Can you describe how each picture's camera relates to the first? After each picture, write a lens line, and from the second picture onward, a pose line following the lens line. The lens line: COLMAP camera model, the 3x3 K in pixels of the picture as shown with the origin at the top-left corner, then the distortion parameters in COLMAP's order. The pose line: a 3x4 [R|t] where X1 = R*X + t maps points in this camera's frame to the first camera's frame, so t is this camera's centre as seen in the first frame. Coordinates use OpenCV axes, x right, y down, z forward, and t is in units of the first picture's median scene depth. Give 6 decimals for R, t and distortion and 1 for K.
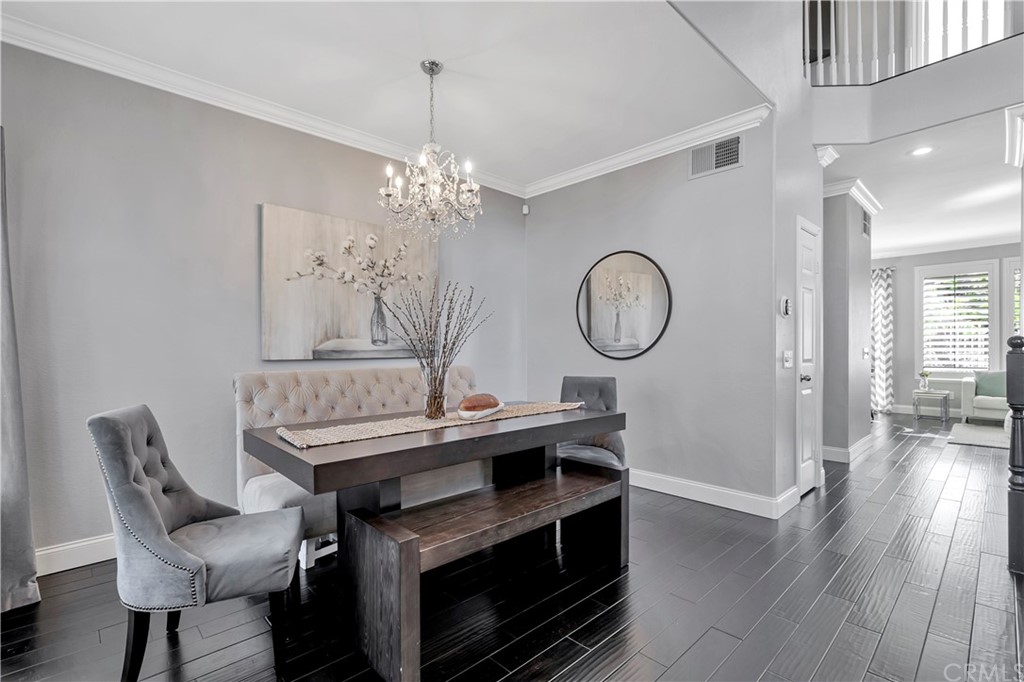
lens RADIAL K [[467.8, 0, 510.2], [0, 467.8, 346.6], [0, 0, 1]] dist [-0.003477, -0.000262]
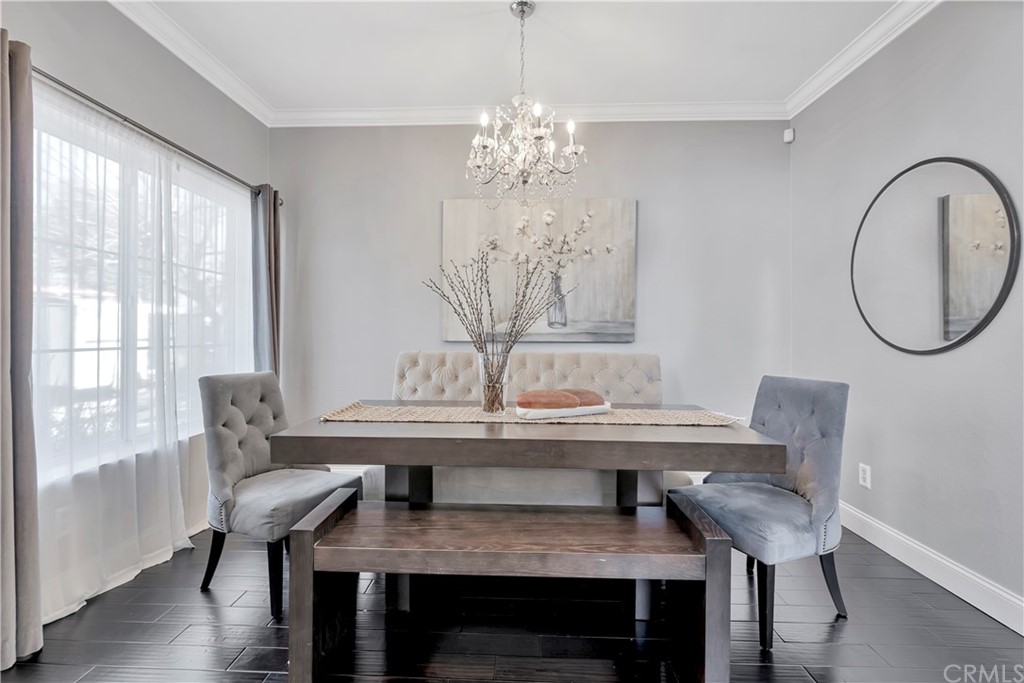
lens RADIAL K [[481.7, 0, 514.3], [0, 481.7, 327.7], [0, 0, 1]] dist [0.000020, -0.000211]
pose [[0.701702, 0.002402, -0.712467, 0.357246], [-0.006097, 0.999978, -0.002634, -0.000169], [0.712445, 0.006192, 0.701701, 0.280168]]
